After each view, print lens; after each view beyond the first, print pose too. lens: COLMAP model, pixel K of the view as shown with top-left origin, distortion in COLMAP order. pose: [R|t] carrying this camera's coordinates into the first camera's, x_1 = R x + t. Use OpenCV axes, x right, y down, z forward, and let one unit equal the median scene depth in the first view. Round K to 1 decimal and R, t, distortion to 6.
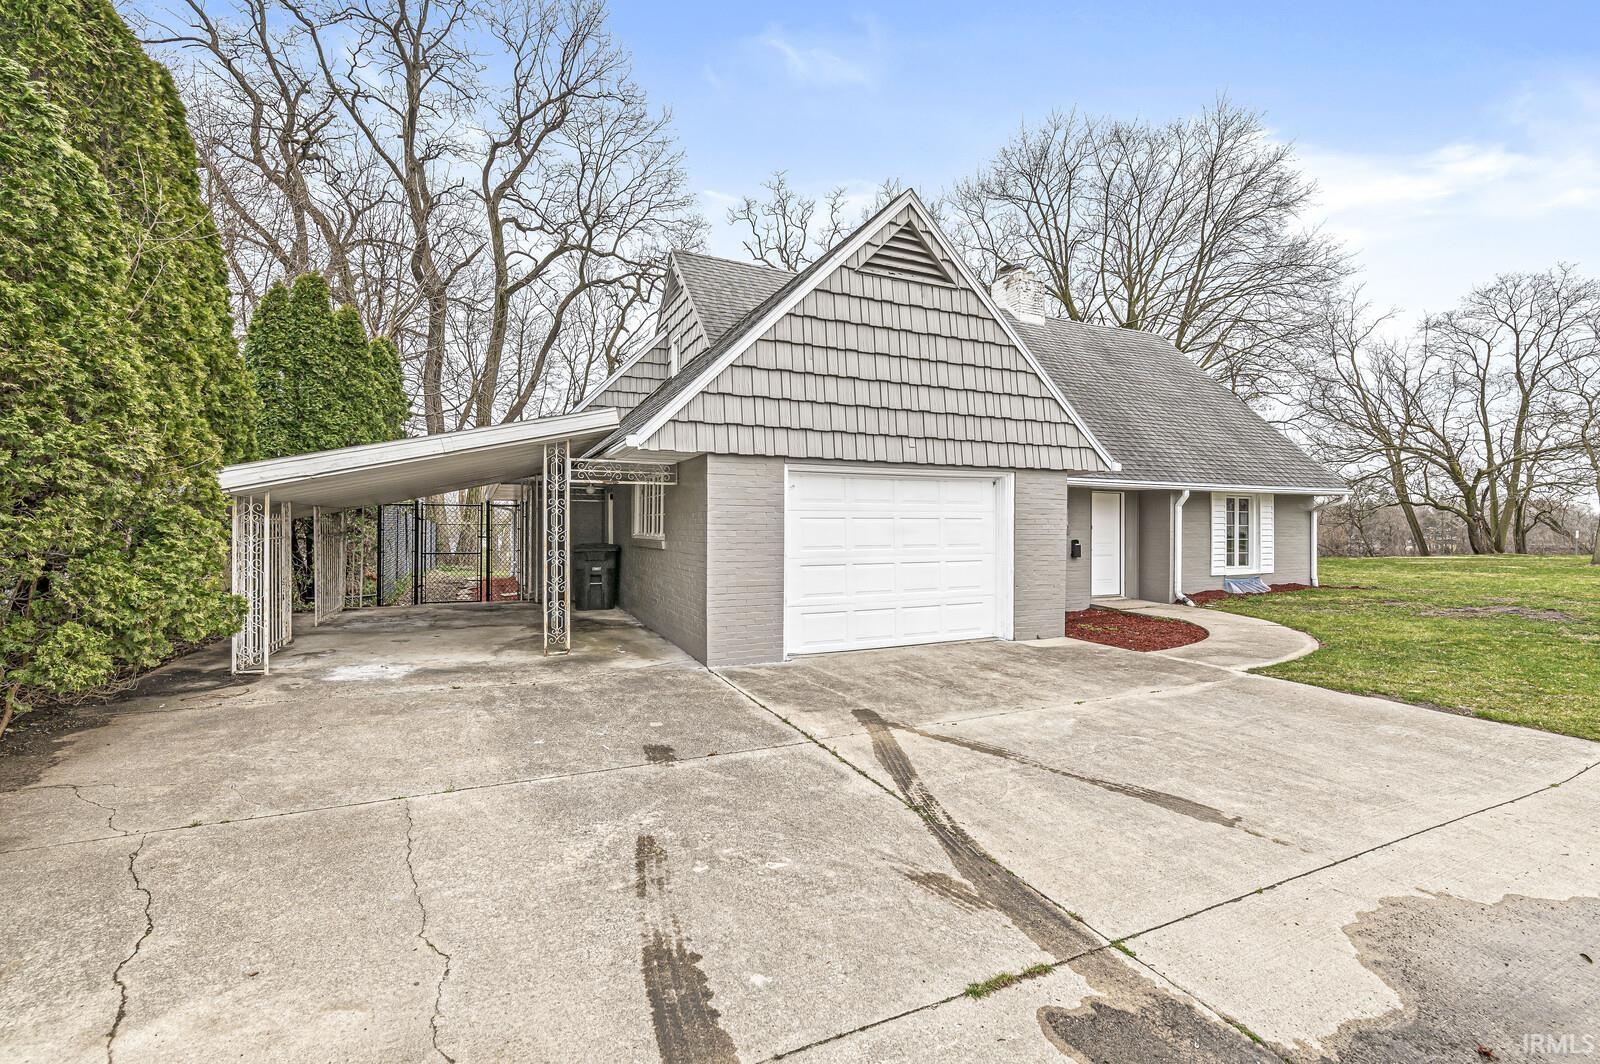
lens RADIAL K [[688.9, 0, 798.9], [0, 688.9, 528.6], [0, 0, 1]] dist [0.000060, 0.000531]
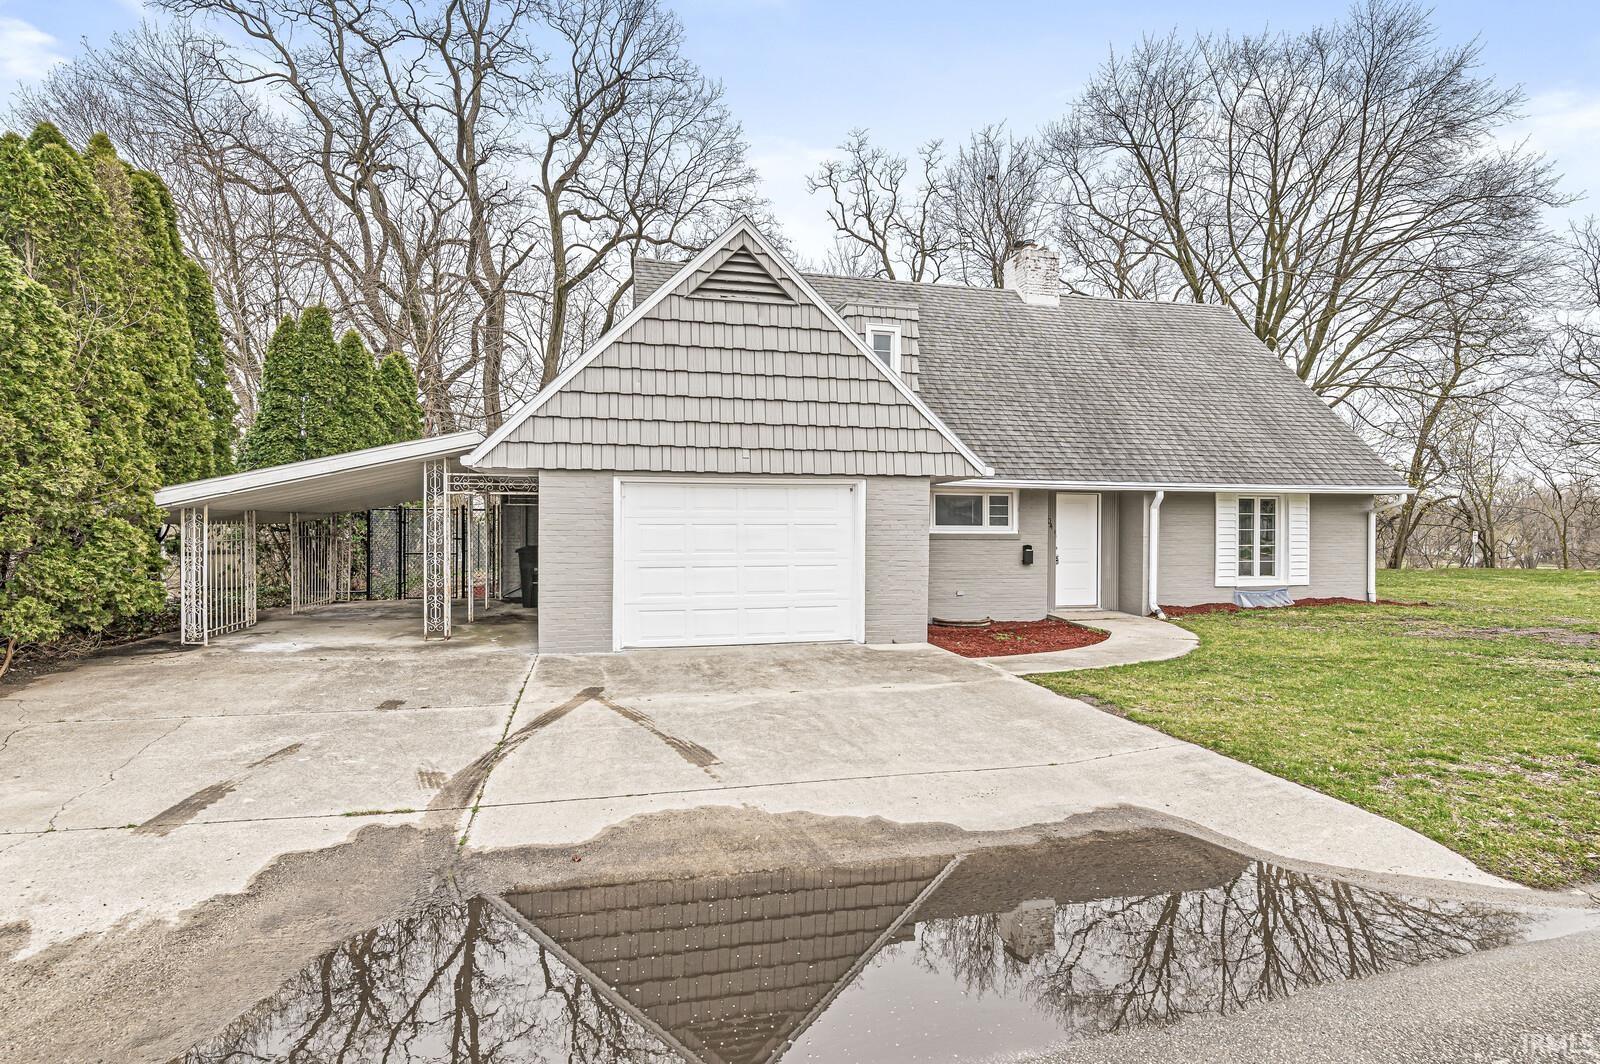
lens RADIAL K [[800.5, 0, 798.8], [0, 800.5, 536.3], [0, 0, 1]] dist [-0.000916, 0.000019]
pose [[0.980076, 0.004750, -0.198567, 0.490860], [-0.002695, 0.999940, 0.010618, -0.010306], [0.198606, -0.009871, 0.980030, -0.200081]]
